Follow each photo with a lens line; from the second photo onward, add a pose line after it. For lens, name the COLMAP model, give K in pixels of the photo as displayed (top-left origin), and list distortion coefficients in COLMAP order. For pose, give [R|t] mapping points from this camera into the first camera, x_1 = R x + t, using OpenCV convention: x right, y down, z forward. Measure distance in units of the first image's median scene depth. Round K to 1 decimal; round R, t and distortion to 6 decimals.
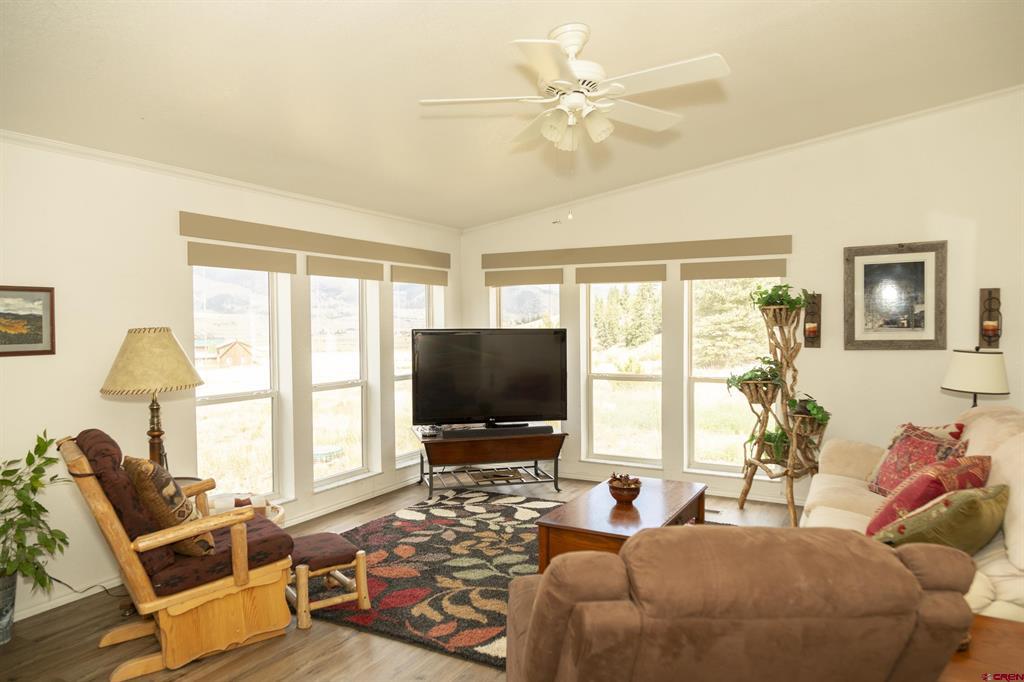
lens RADIAL K [[673.5, 0, 526.0], [0, 673.5, 346.2], [0, 0, 1]] dist [0.006489, 0.003018]
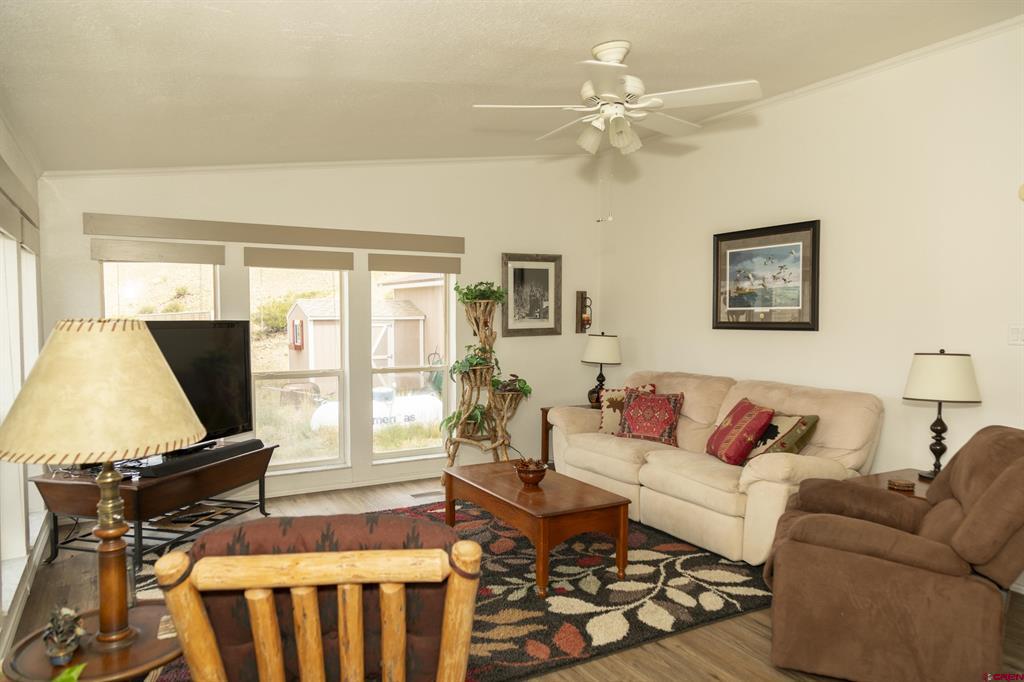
lens RADIAL K [[673.5, 0, 526.0], [0, 673.5, 346.2], [0, 0, 1]] dist [0.006489, 0.003018]
pose [[0.524263, -0.035157, 0.850831, -0.569685], [0.026059, 0.999342, 0.025237, -0.007920], [-0.851158, 0.008941, 0.524834, 0.340421]]
